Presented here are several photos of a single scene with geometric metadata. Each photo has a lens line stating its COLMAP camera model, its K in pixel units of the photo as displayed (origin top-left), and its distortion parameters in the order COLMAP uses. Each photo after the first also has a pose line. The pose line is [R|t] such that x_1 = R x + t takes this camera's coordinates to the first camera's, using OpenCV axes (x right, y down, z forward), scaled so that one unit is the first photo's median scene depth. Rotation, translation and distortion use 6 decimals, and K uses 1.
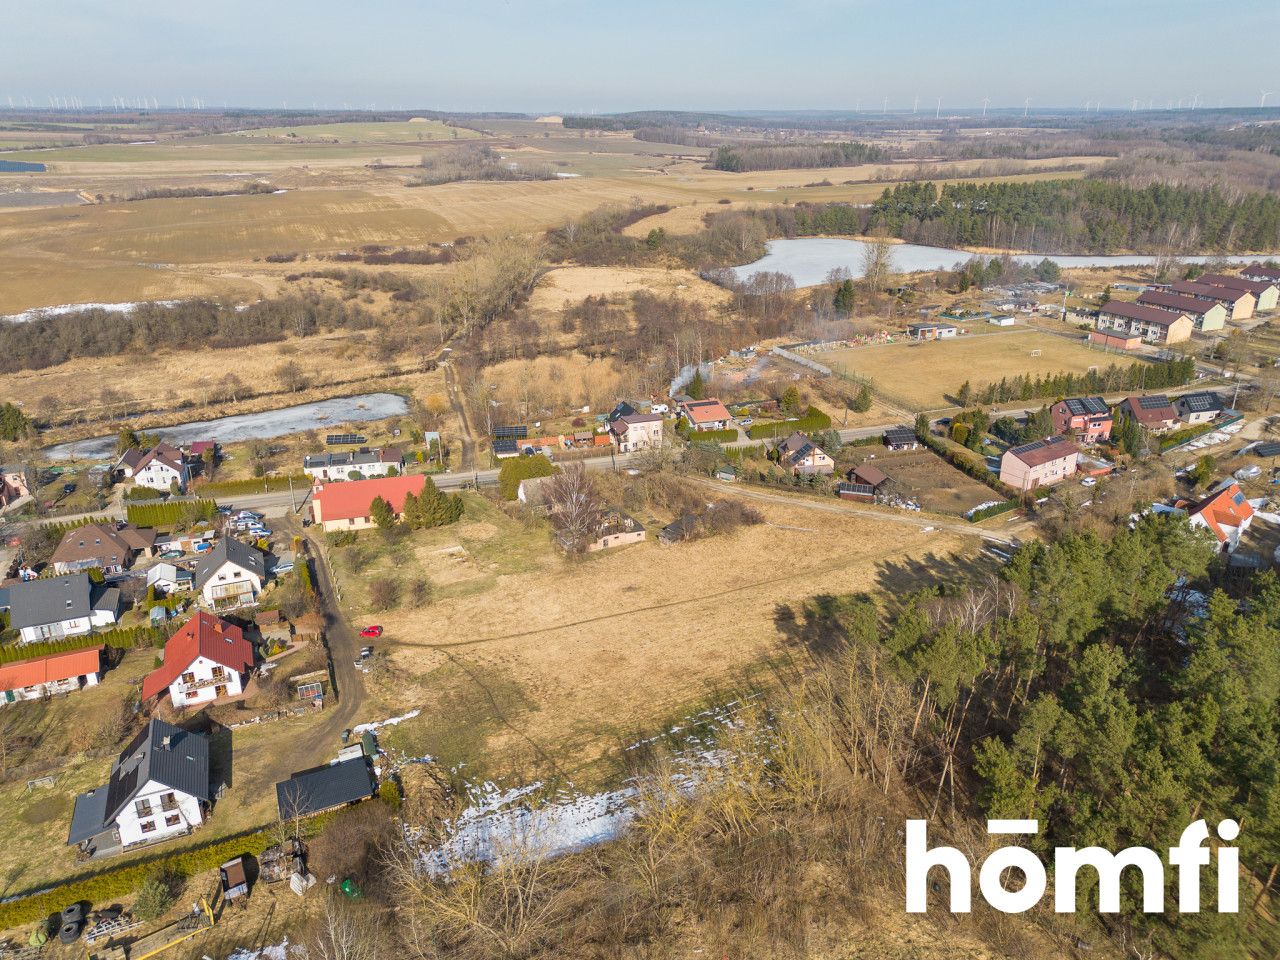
lens RADIAL K [[899.5, 0, 636.4], [0, 899.5, 478.9], [0, 0, 1]] dist [0.074991, -0.068366]
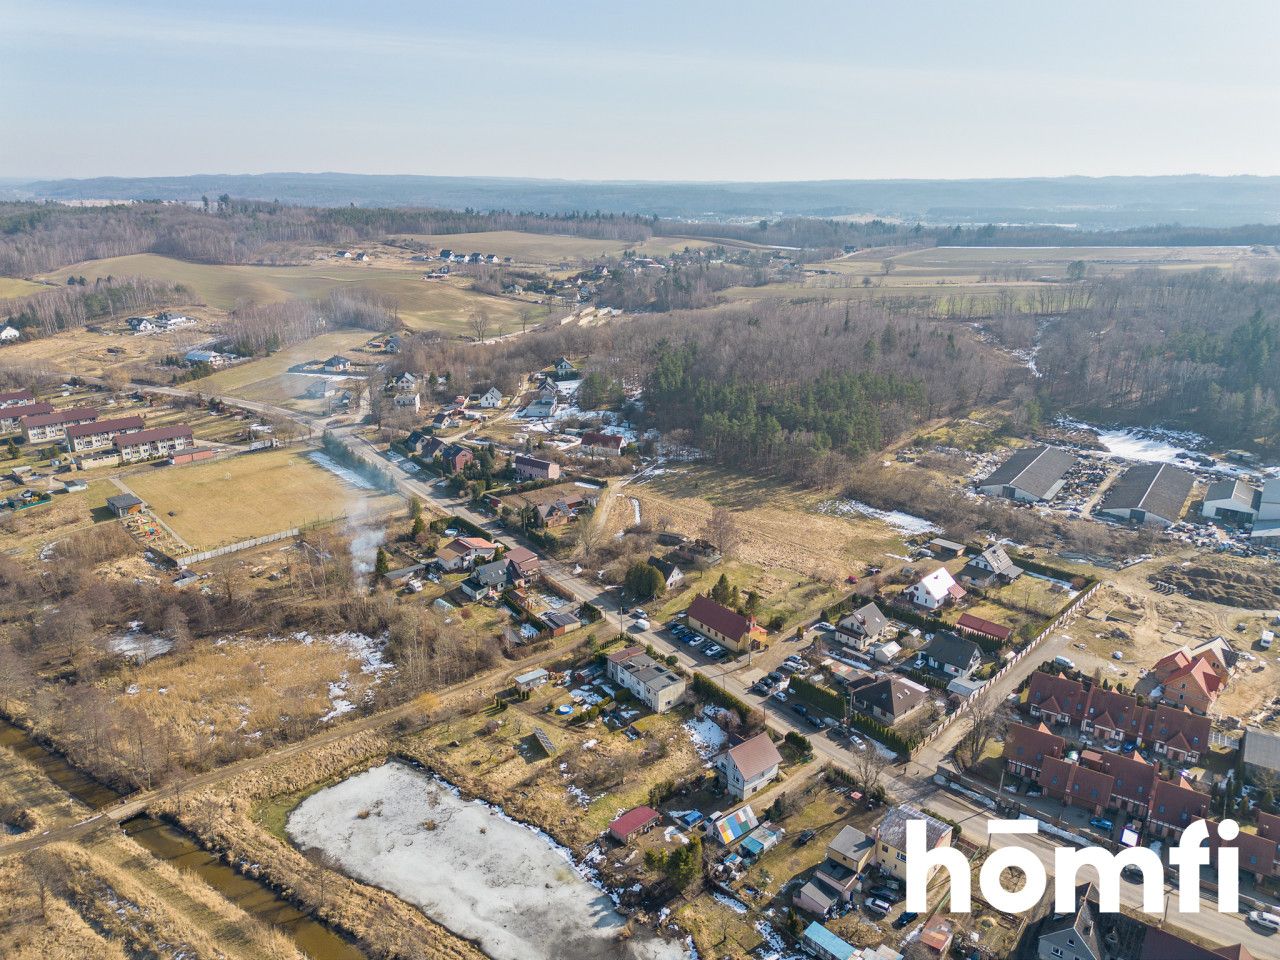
lens RADIAL K [[899.5, 0, 643.9], [0, 899.5, 479.8], [0, 0, 1]] dist [0.074991, -0.068366]
pose [[-0.371312, -0.293690, 0.880837, -1.138799], [0.342061, 0.838670, 0.423825, -0.632468], [-0.863204, 0.458671, -0.210948, 1.094641]]
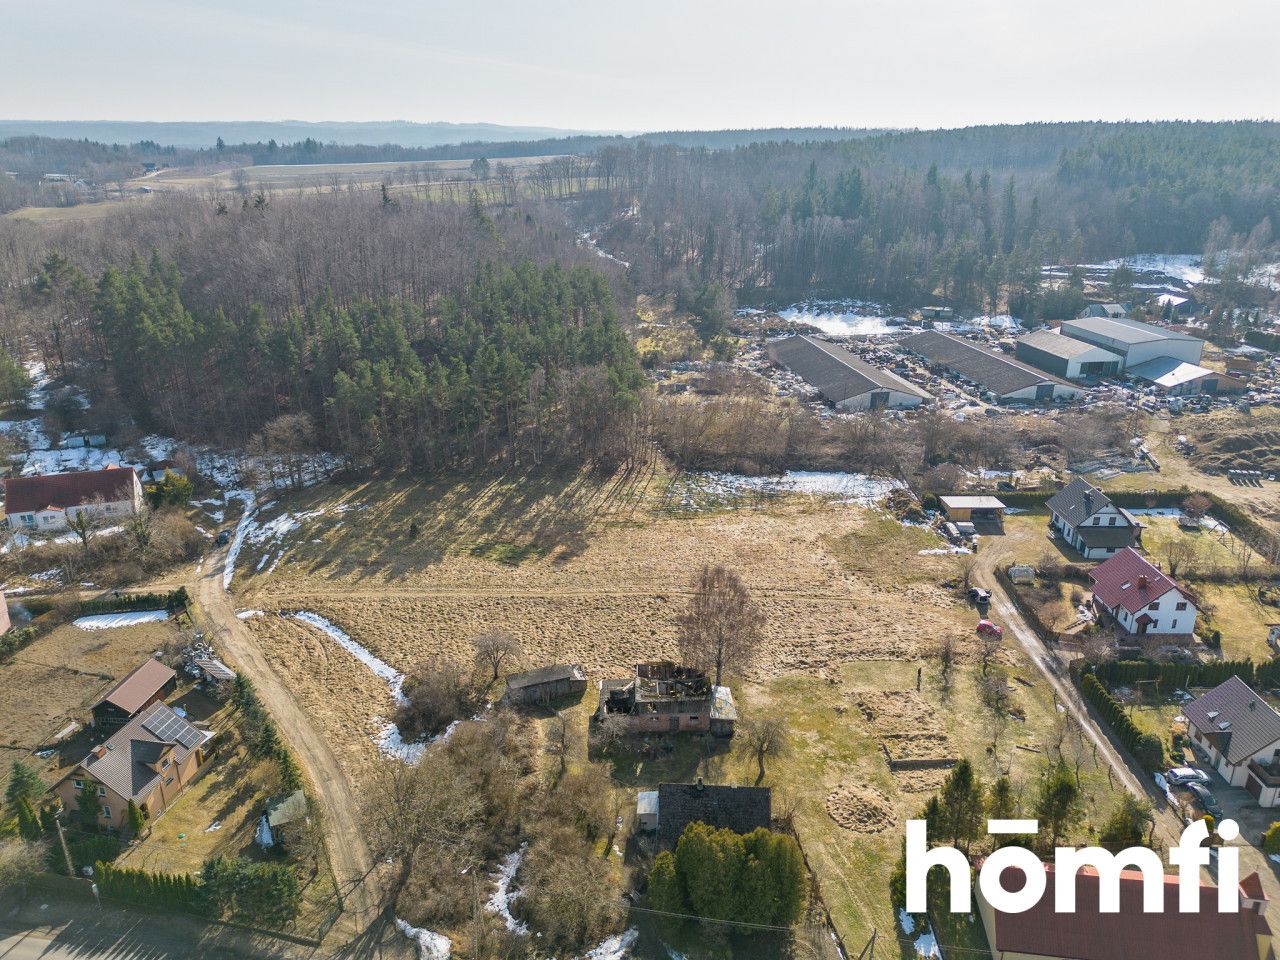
lens RADIAL K [[899.5, 0, 643.4], [0, 899.5, 481.6], [0, 0, 1]] dist [0.074991, -0.068366]
pose [[-0.915806, -0.146399, 0.373988, -0.190451], [0.147136, 0.744153, 0.651603, -0.372548], [-0.373698, 0.651769, -0.659959, 1.051546]]
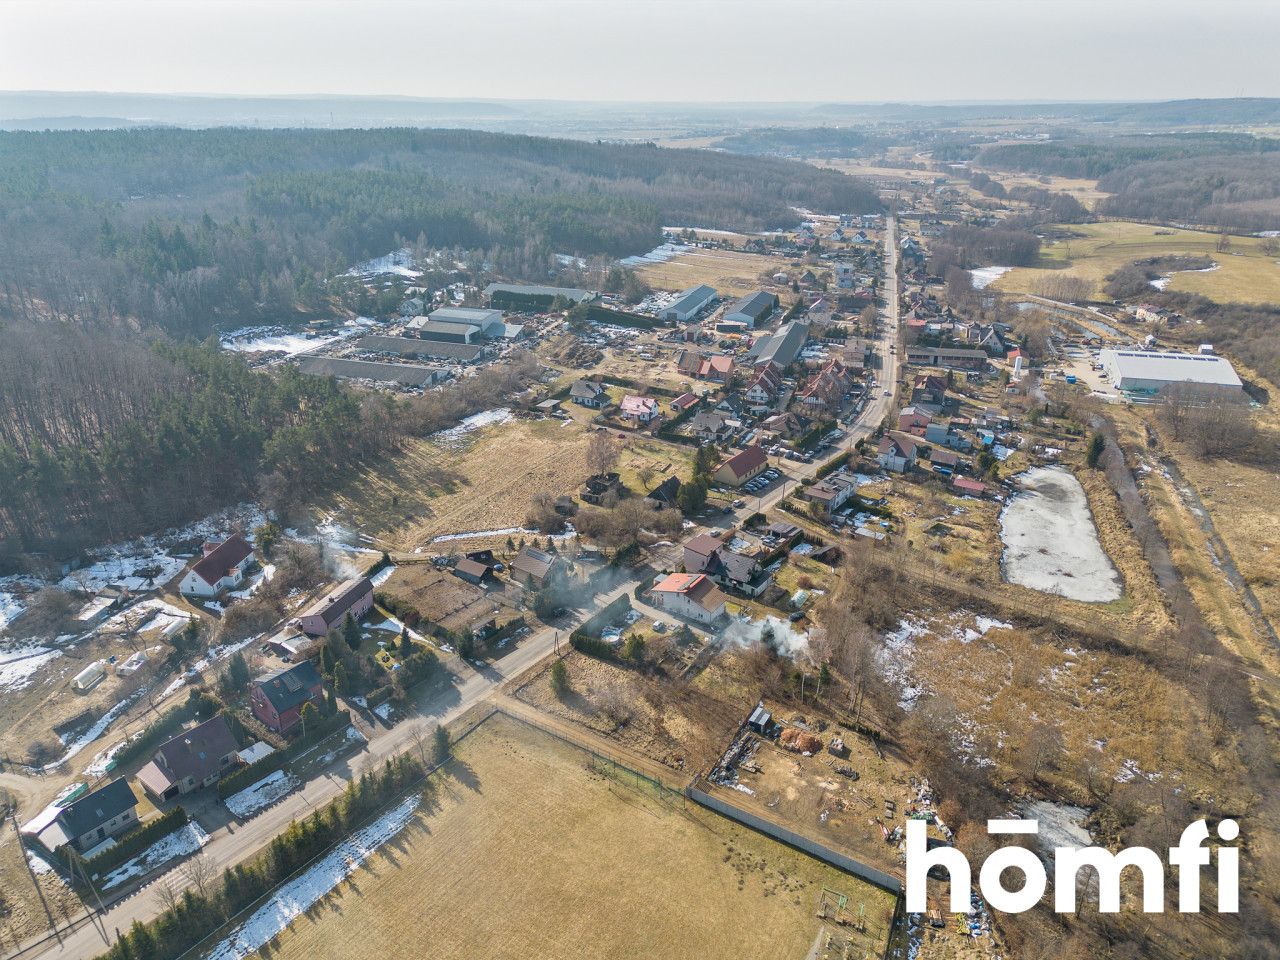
lens RADIAL K [[899.5, 0, 640.7], [0, 899.5, 478.4], [0, 0, 1]] dist [0.074991, -0.068366]
pose [[-0.783977, 0.235761, -0.574280, 0.665780], [-0.236551, 0.741834, 0.627475, -0.789975], [0.573955, 0.627772, -0.525811, 1.501912]]
